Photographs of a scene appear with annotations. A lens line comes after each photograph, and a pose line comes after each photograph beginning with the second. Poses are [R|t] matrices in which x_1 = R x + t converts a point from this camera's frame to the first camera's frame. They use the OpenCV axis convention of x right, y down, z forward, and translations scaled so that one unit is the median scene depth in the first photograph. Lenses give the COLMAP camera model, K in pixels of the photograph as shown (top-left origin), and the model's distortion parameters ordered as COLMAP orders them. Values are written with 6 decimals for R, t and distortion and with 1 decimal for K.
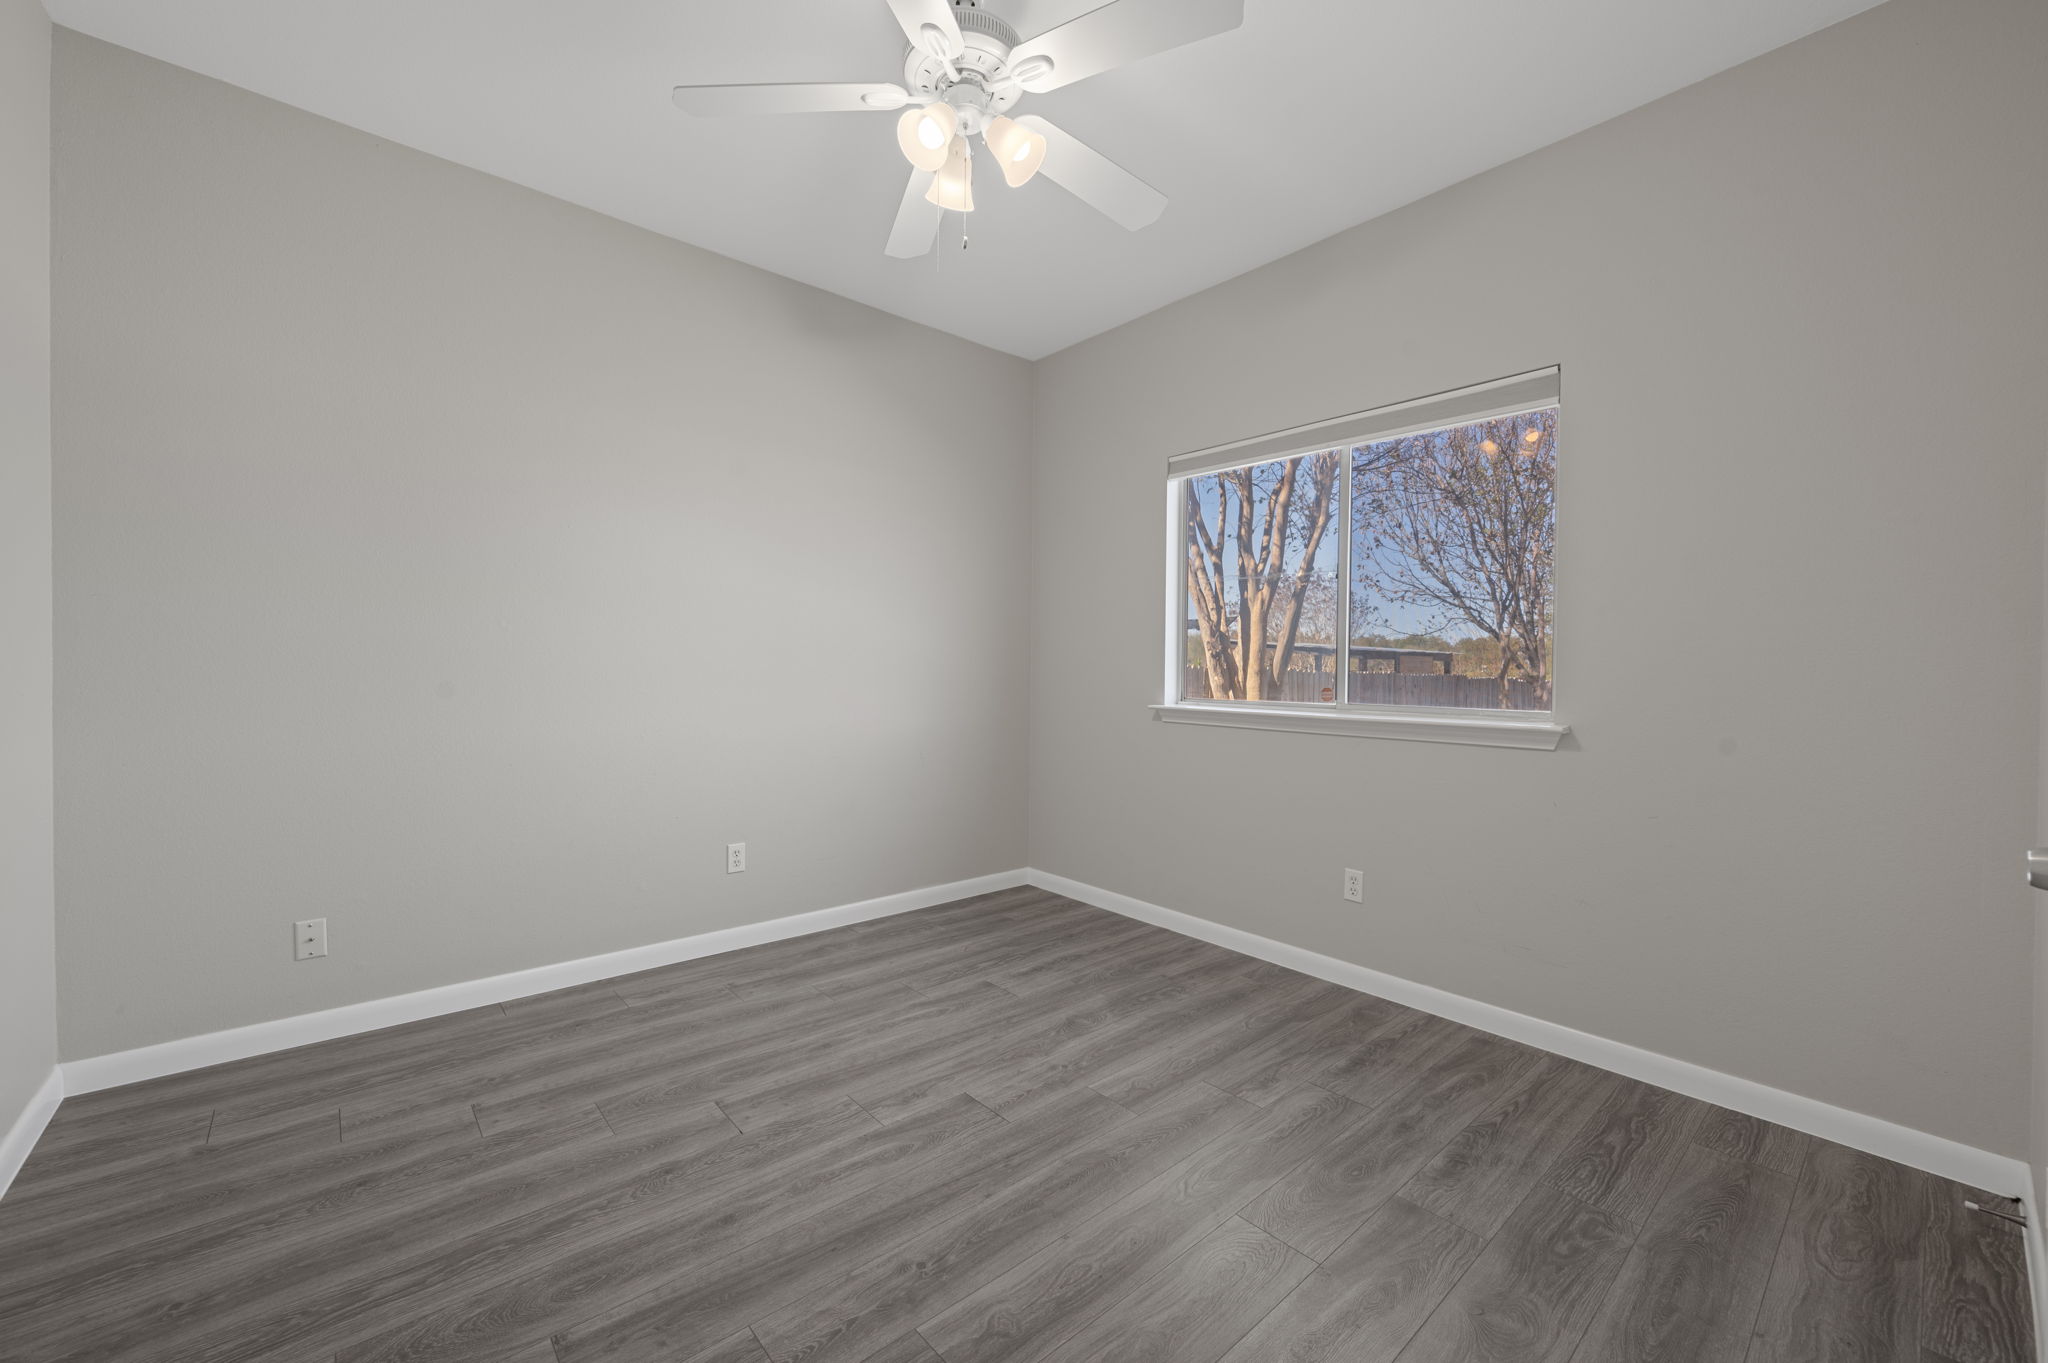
lens RADIAL K [[808.4, 0, 1023.6], [0, 808.4, 675.5], [0, 0, 1]] dist [0.000199, -0.000022]
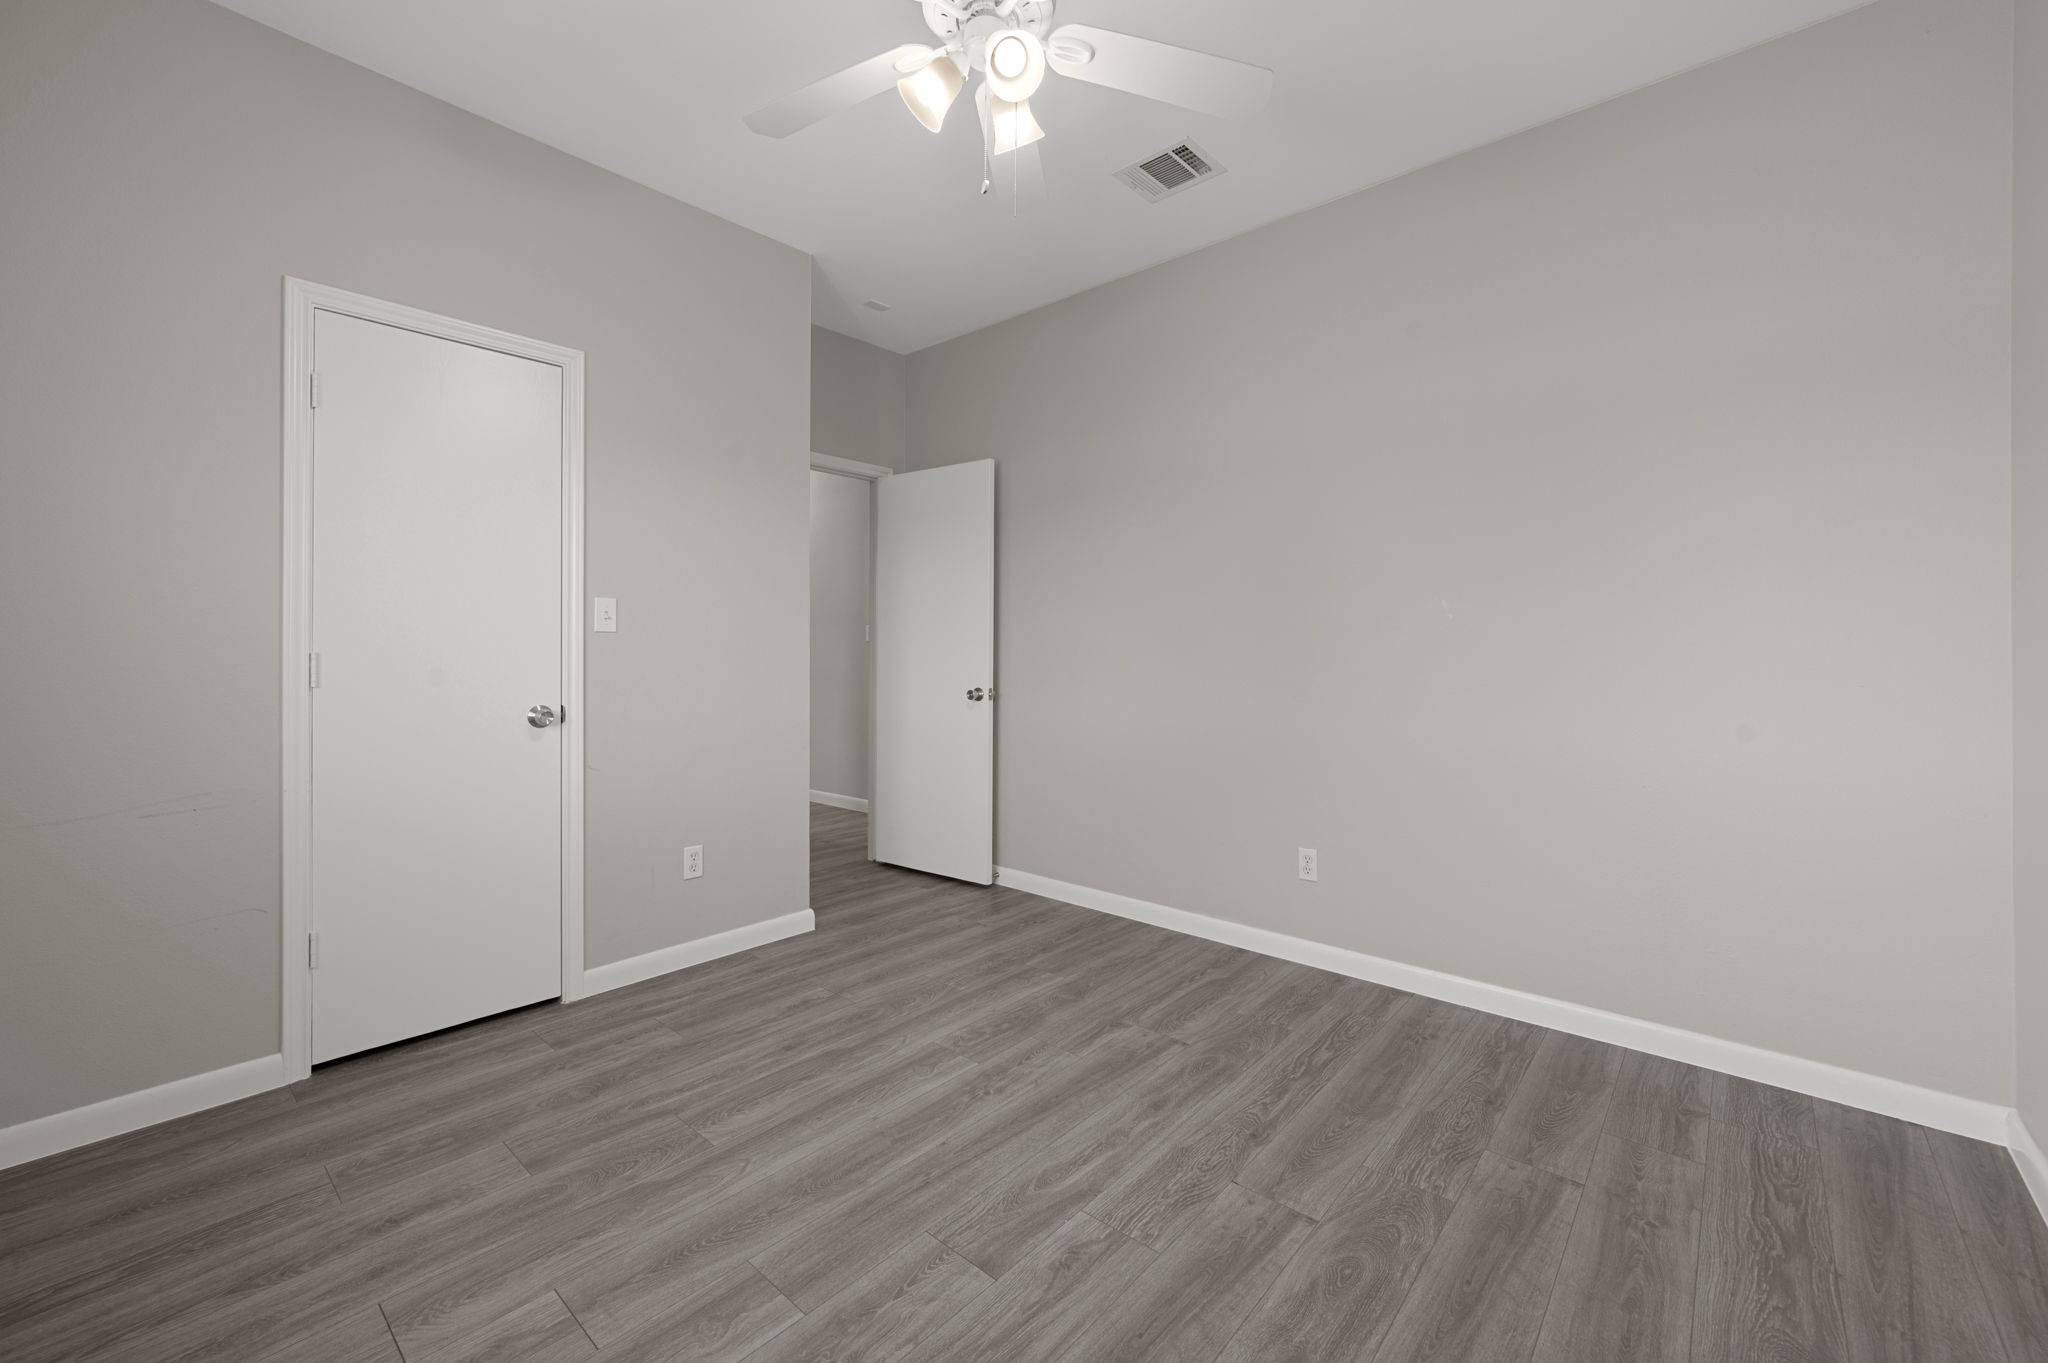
lens RADIAL K [[808.4, 0, 1024.2], [0, 808.4, 667.8], [0, 0, 1]] dist [0.000199, -0.000022]
pose [[-0.990978, -0.008276, -0.133770, -0.001778], [-0.011688, 0.999626, 0.024735, -0.011051], [0.133516, 0.026076, -0.990704, 1.878647]]
